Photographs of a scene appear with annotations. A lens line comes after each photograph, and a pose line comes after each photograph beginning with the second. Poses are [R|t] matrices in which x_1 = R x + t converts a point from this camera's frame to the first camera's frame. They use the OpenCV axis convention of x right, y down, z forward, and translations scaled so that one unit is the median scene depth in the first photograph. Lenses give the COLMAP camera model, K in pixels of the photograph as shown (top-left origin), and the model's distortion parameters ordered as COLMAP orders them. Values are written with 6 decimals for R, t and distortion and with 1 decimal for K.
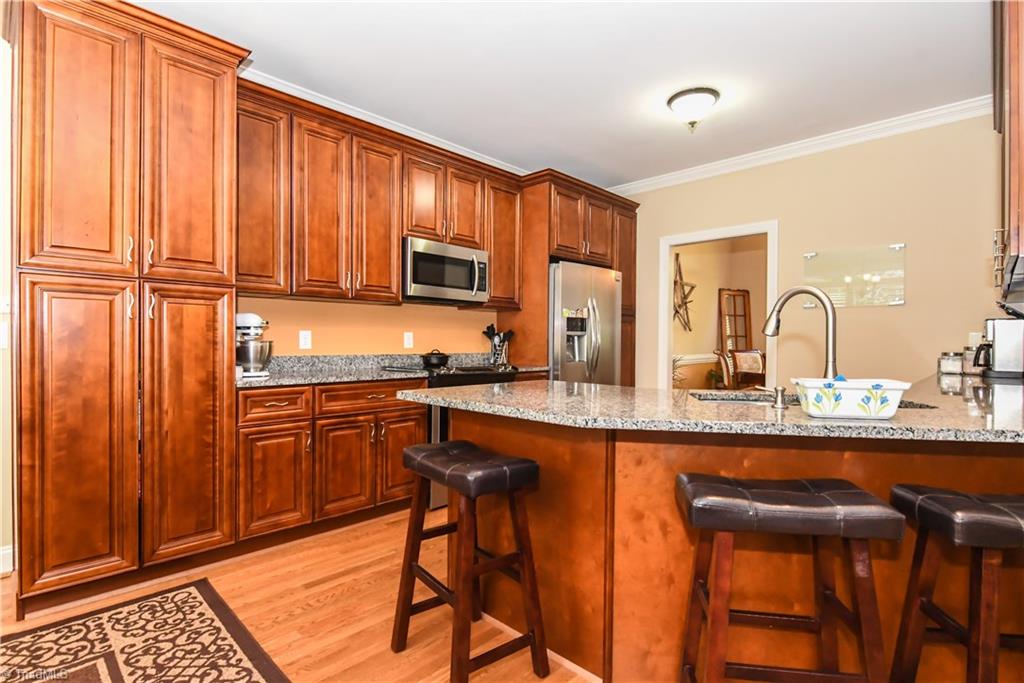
lens RADIAL K [[496.3, 0, 514.1], [0, 496.3, 349.3], [0, 0, 1]] dist [-0.003352, -0.001118]
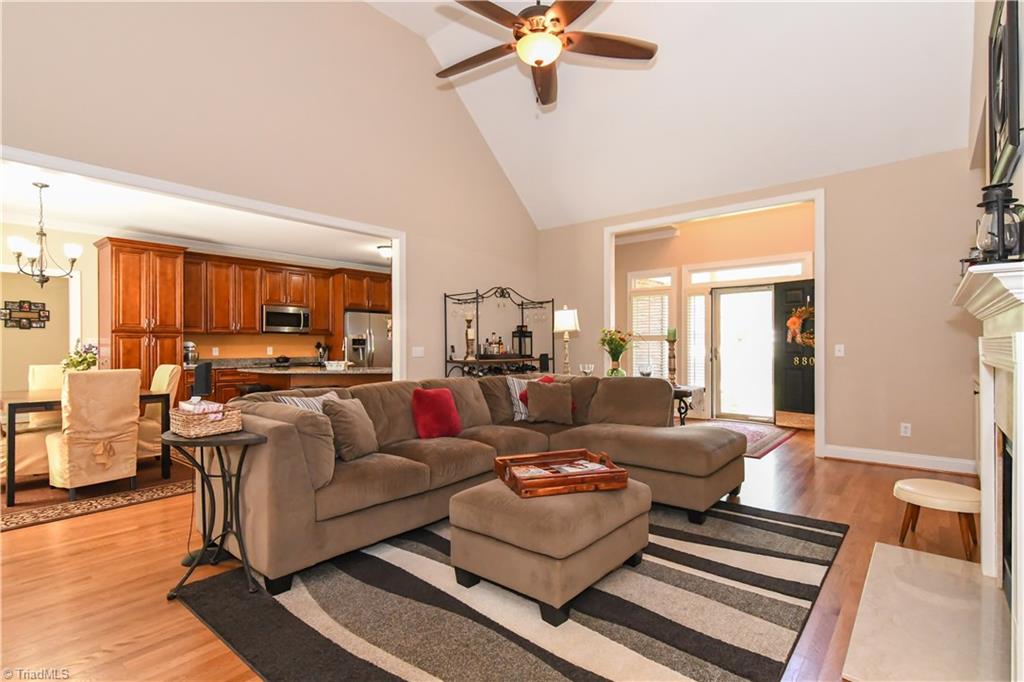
lens RADIAL K [[496.3, 0, 514.1], [0, 496.3, 348.8], [0, 0, 1]] dist [-0.003352, -0.001118]
pose [[0.997428, -0.009232, 0.071084, 0.666916], [0.009769, 0.999926, -0.007223, -0.001792], [-0.071012, 0.007898, 0.997444, -1.164783]]
